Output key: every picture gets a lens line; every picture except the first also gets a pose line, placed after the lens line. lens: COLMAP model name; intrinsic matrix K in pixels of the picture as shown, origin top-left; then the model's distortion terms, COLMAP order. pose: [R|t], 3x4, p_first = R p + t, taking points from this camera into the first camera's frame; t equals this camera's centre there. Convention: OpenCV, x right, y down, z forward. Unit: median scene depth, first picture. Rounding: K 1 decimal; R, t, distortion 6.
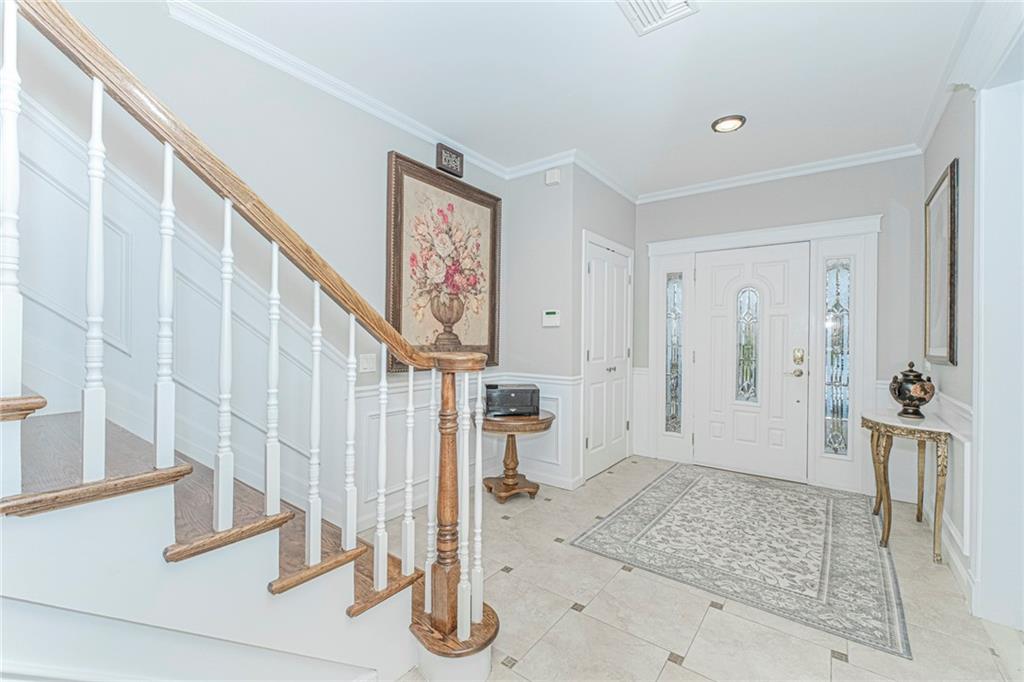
lens RADIAL K [[428.1, 0, 512.0], [0, 428.1, 341.0], [0, 0, 1]] dist [-0.003140, -0.000311]
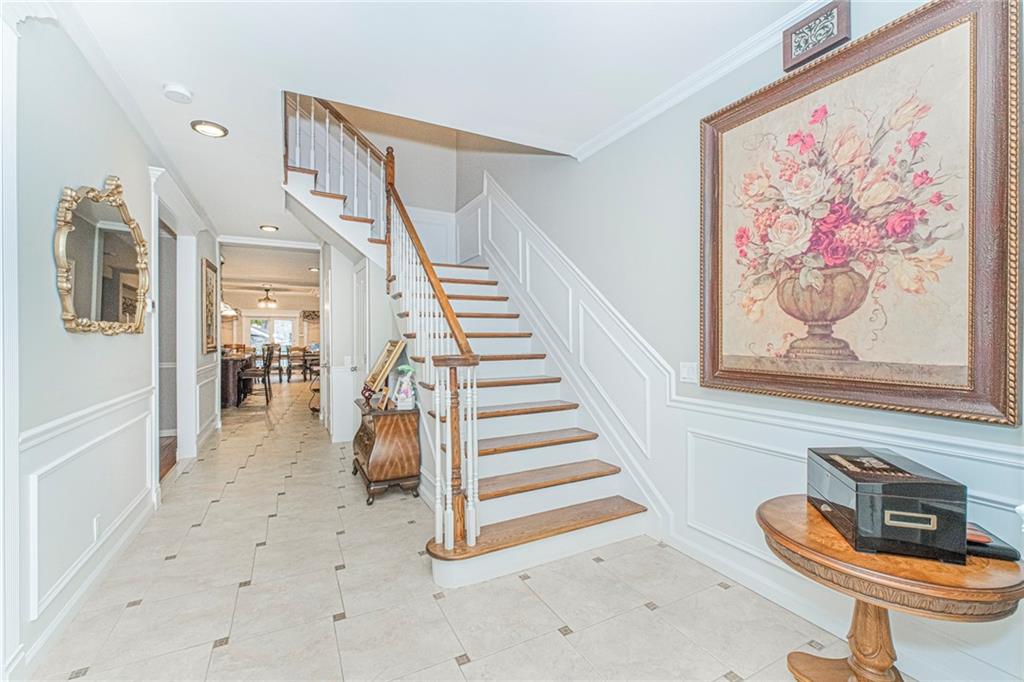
lens RADIAL K [[428.1, 0, 512.0], [0, 428.1, 341.0], [0, 0, 1]] dist [-0.003140, -0.000311]
pose [[-0.425552, 0.002124, -0.904932, 0.539641], [-0.008103, 0.999948, 0.006158, -0.014697], [0.904898, 0.009953, -0.425513, 0.880183]]
